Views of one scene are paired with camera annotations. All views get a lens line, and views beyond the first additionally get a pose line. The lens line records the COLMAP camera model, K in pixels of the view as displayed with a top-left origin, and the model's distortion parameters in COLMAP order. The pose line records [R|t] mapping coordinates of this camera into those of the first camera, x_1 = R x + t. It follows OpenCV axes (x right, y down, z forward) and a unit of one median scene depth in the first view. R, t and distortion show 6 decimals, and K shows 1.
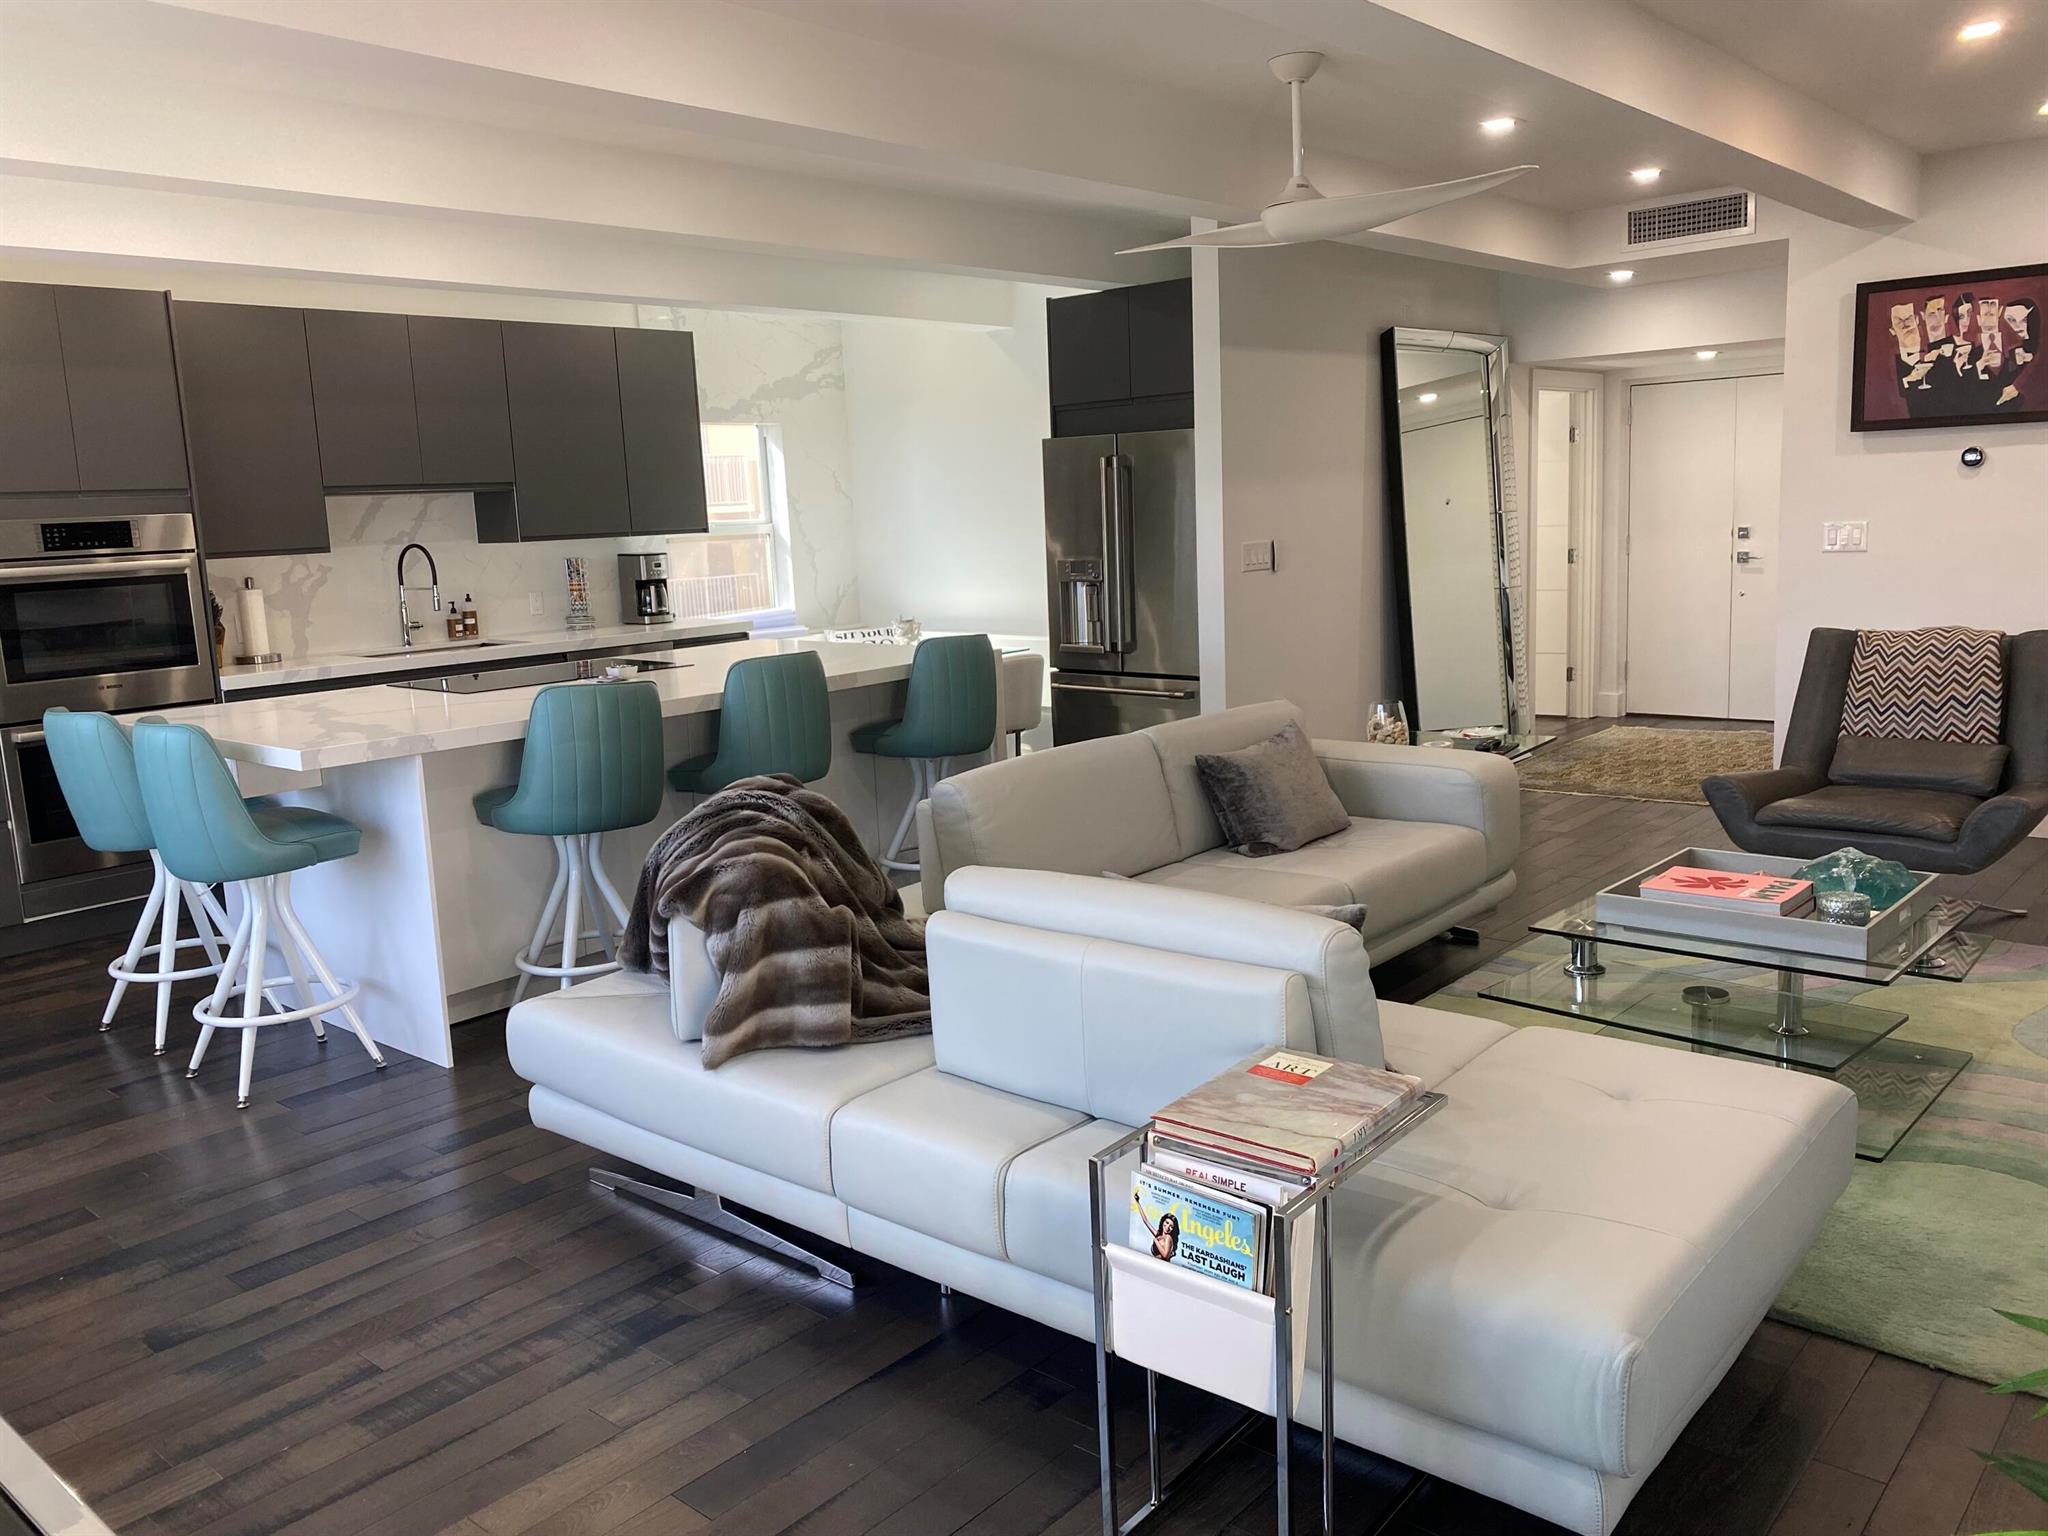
lens RADIAL K [[1584.8, 0, 1019.4], [0, 1584.8, 768.7], [0, 0, 1]] dist [0.047864, -0.051785]
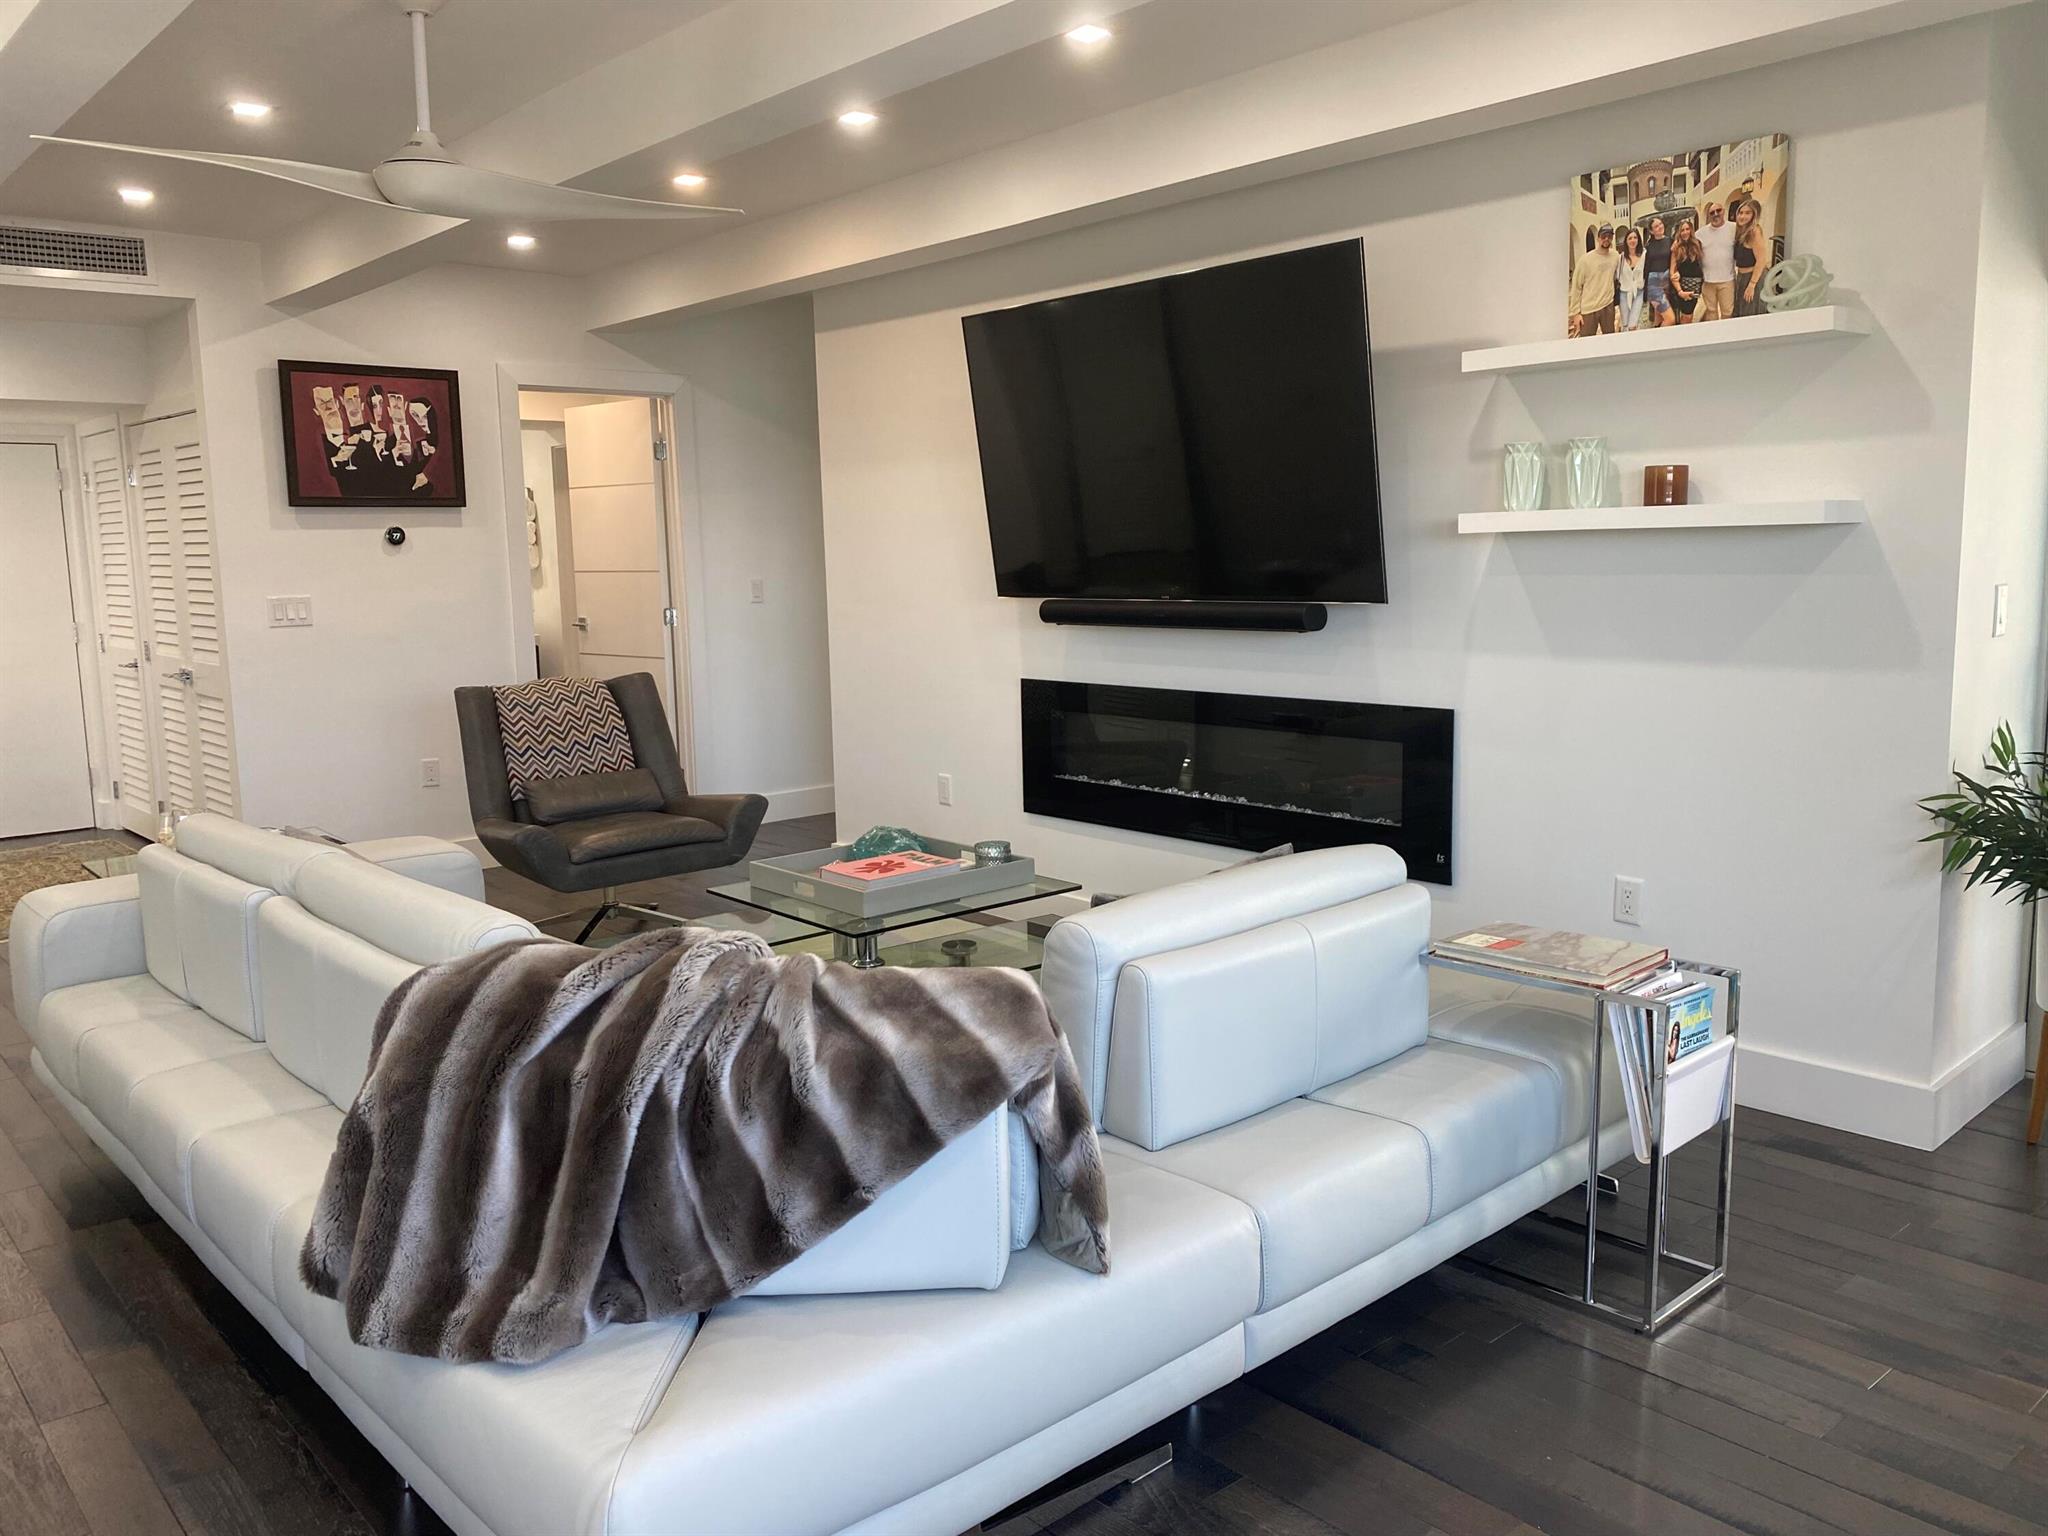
lens RADIAL K [[1584.8, 0, 1013.5], [0, 1584.8, 780.4], [0, 0, 1]] dist [0.047864, -0.051785]
pose [[0.119131, -0.107410, 0.987052, -0.451174], [0.182427, 0.979575, 0.084579, -0.046871], [-0.975976, 0.169989, 0.136292, 0.473052]]
